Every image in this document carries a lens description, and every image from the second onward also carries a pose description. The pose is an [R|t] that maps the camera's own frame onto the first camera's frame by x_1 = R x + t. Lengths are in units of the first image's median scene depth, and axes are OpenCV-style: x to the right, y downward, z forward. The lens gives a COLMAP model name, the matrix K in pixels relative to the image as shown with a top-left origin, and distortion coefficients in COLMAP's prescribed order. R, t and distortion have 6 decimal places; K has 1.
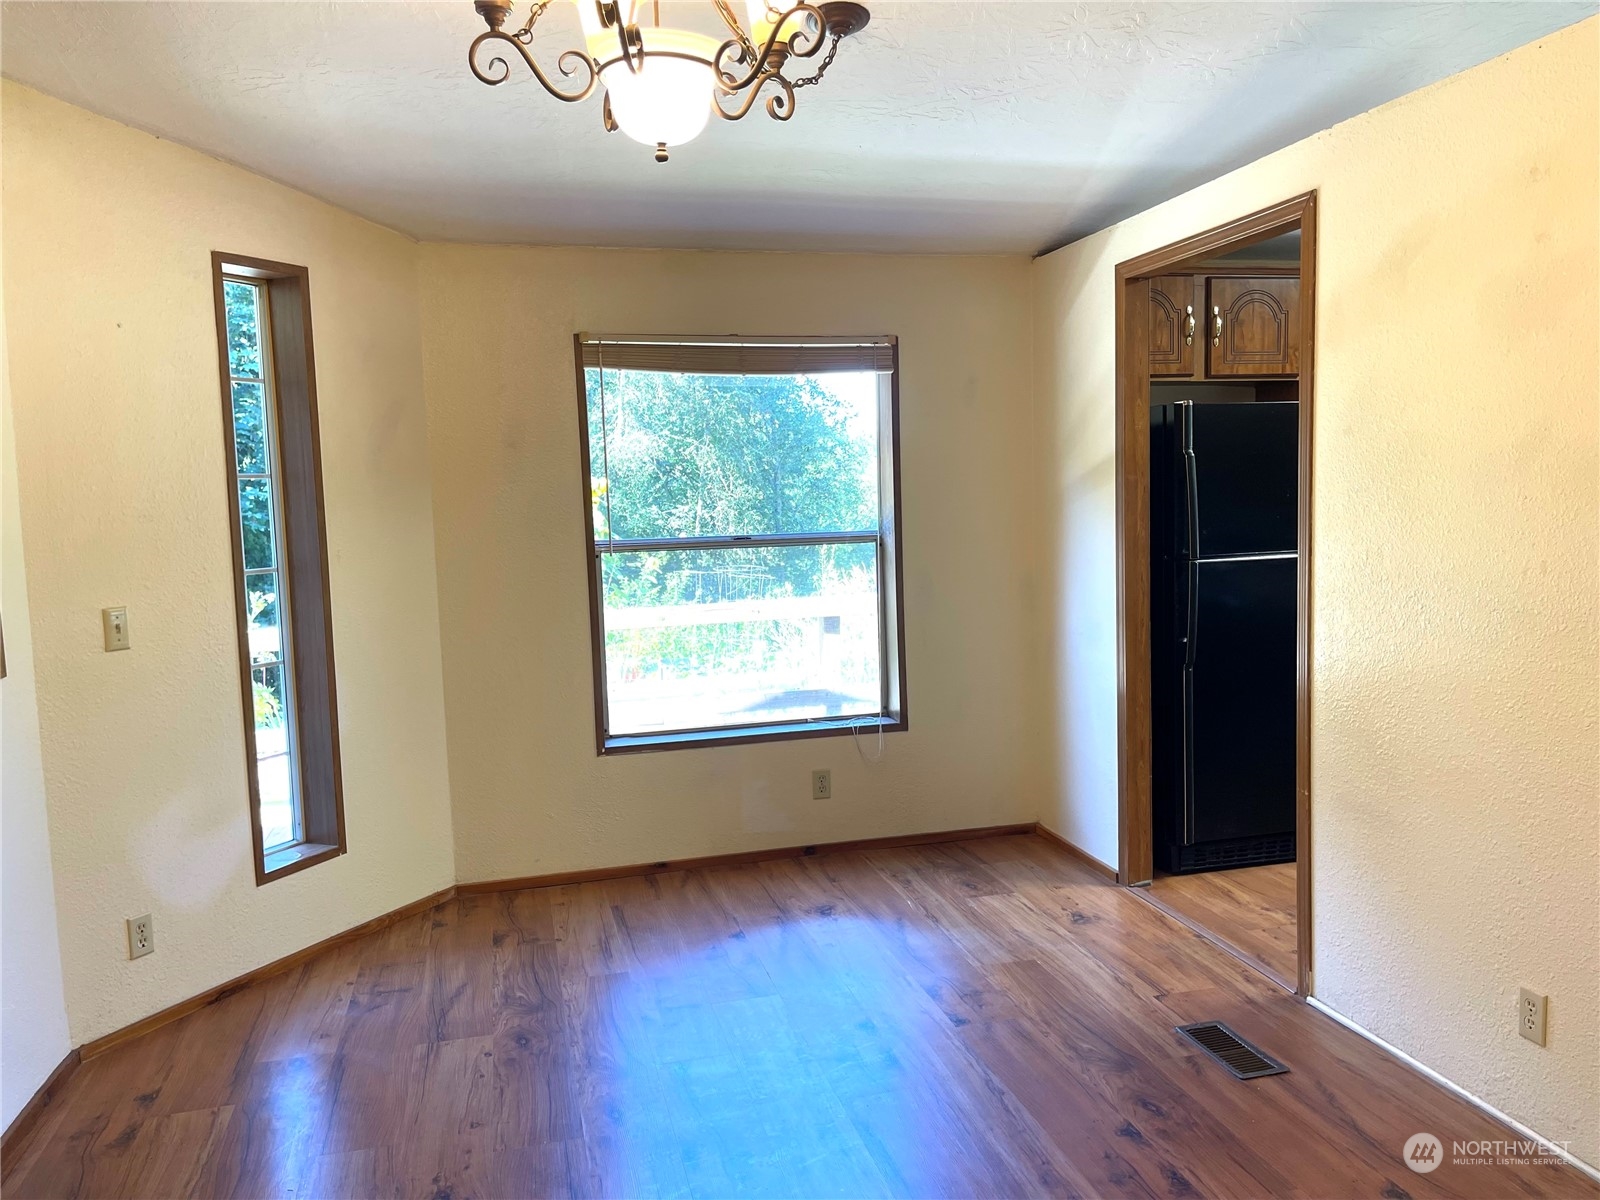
lens RADIAL K [[1200.1, 0, 811.6], [0, 1200.1, 597.7], [0, 0, 1]] dist [0.052188, -0.035699]
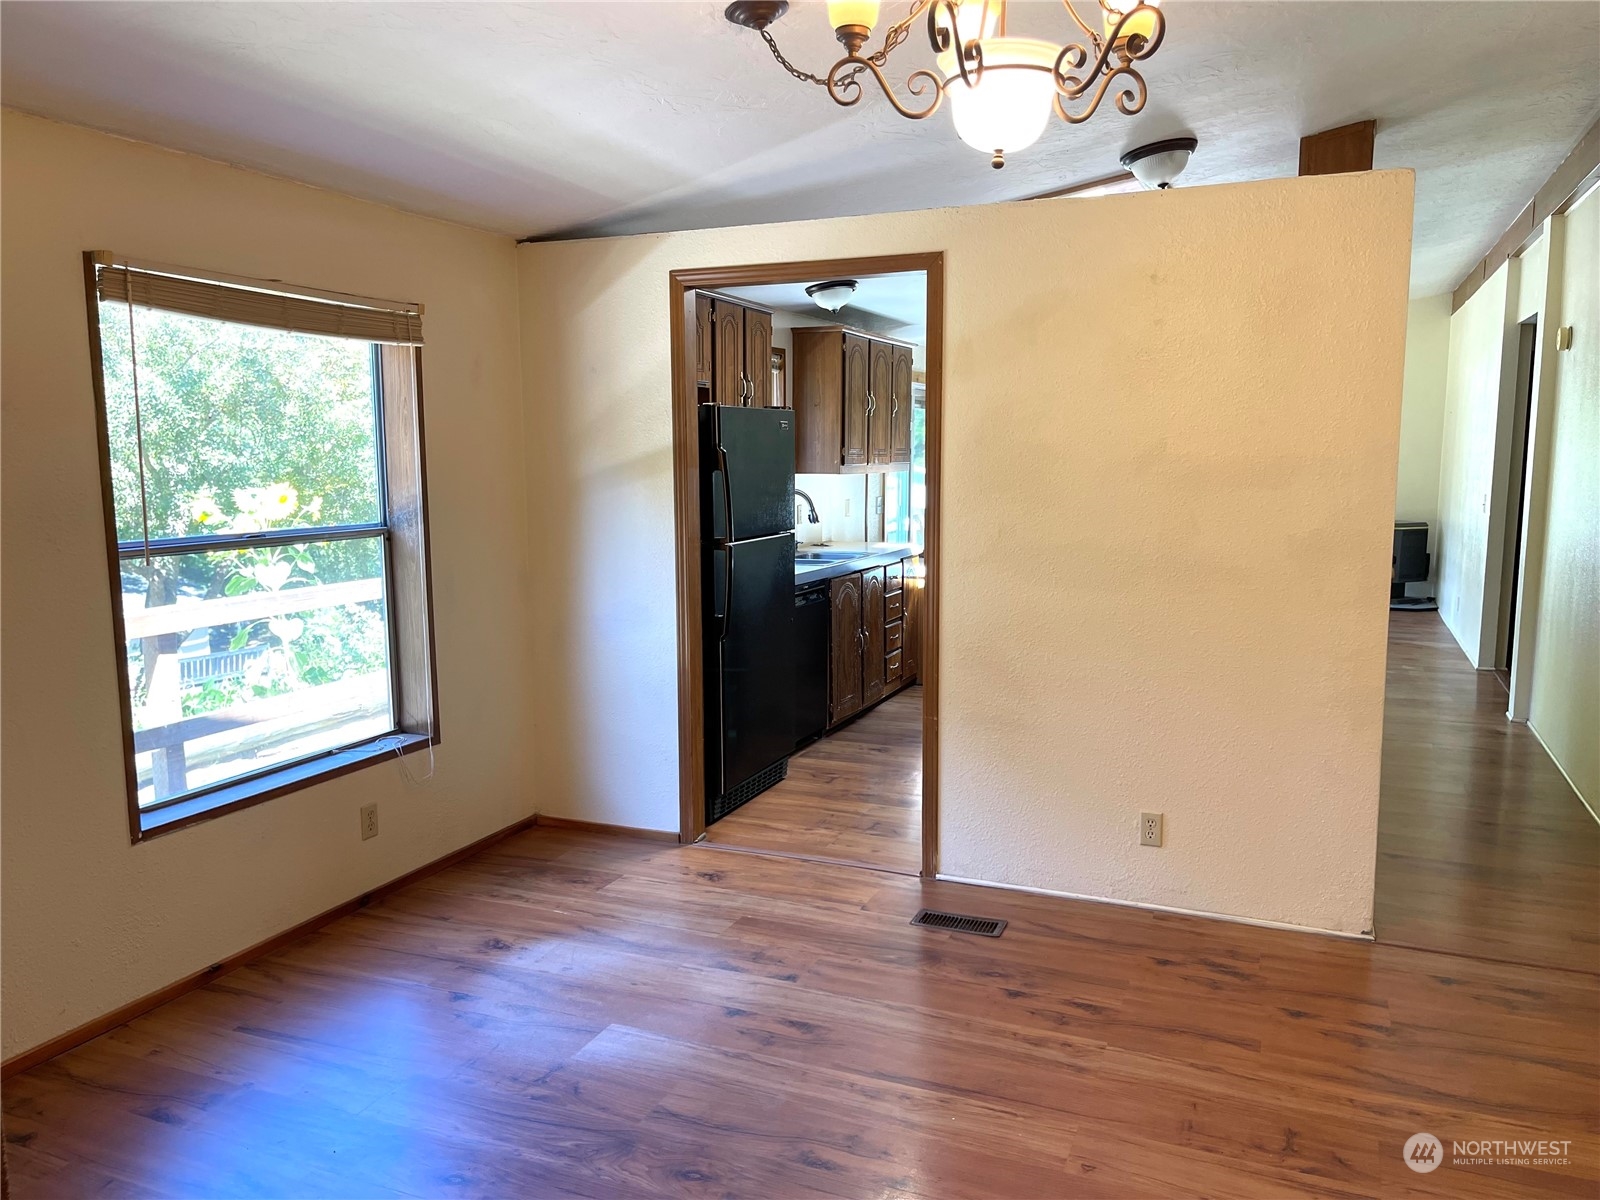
lens RADIAL K [[1200.1, 0, 813.9], [0, 1200.1, 600.0], [0, 0, 1]] dist [0.052188, -0.035699]
pose [[0.611688, -0.073643, 0.787664, -0.526024], [0.060787, 0.997089, 0.046018, -0.024792], [-0.788760, 0.019731, 0.614384, 0.244535]]
